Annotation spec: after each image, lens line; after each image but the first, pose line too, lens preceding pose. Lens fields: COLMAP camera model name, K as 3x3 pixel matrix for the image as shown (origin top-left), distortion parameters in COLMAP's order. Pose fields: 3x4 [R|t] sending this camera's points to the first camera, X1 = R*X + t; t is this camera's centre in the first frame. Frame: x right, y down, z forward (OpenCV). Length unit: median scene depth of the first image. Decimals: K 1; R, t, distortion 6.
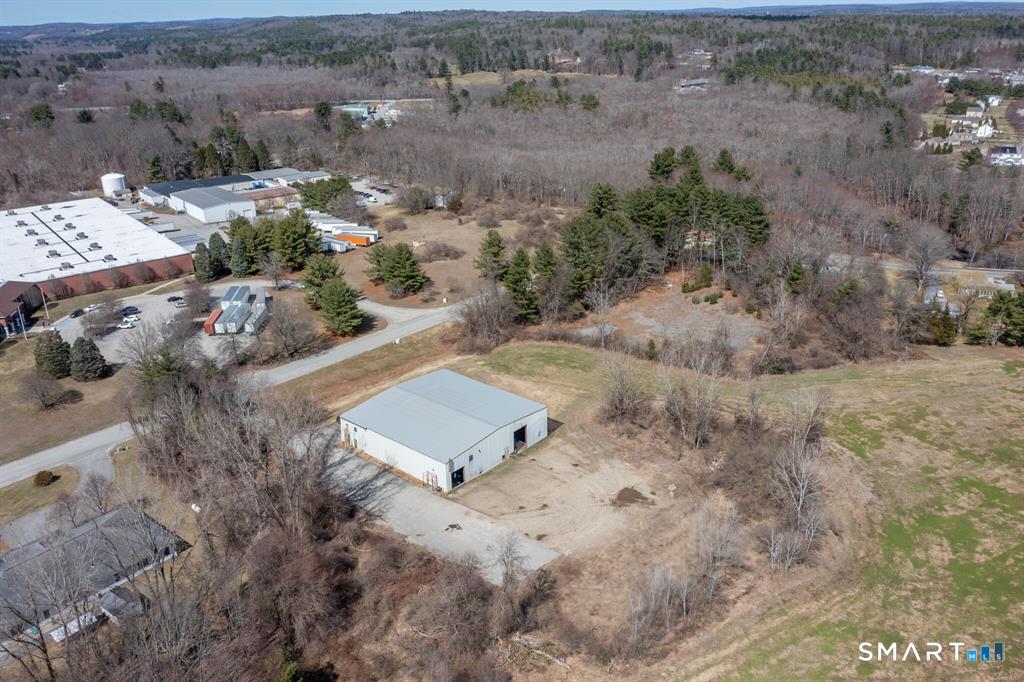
lens RADIAL K [[806.9, 0, 512.0], [0, 806.9, 341.0], [0, 0, 1]] dist [-0.027986, 0.004479]
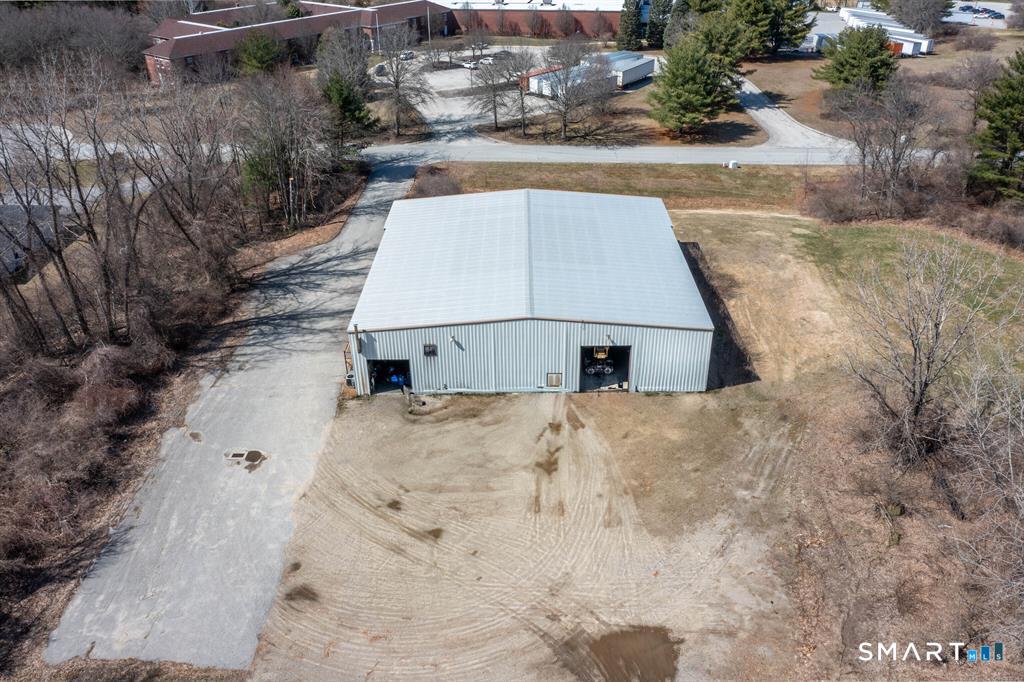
lens RADIAL K [[806.9, 0, 512.0], [0, 806.9, 341.0], [0, 0, 1]] dist [-0.027986, 0.004479]
pose [[0.646572, 0.391197, -0.654912, 0.130413], [-0.287000, 0.920172, 0.266299, 0.006078], [0.706807, 0.015778, 0.707230, 0.362560]]
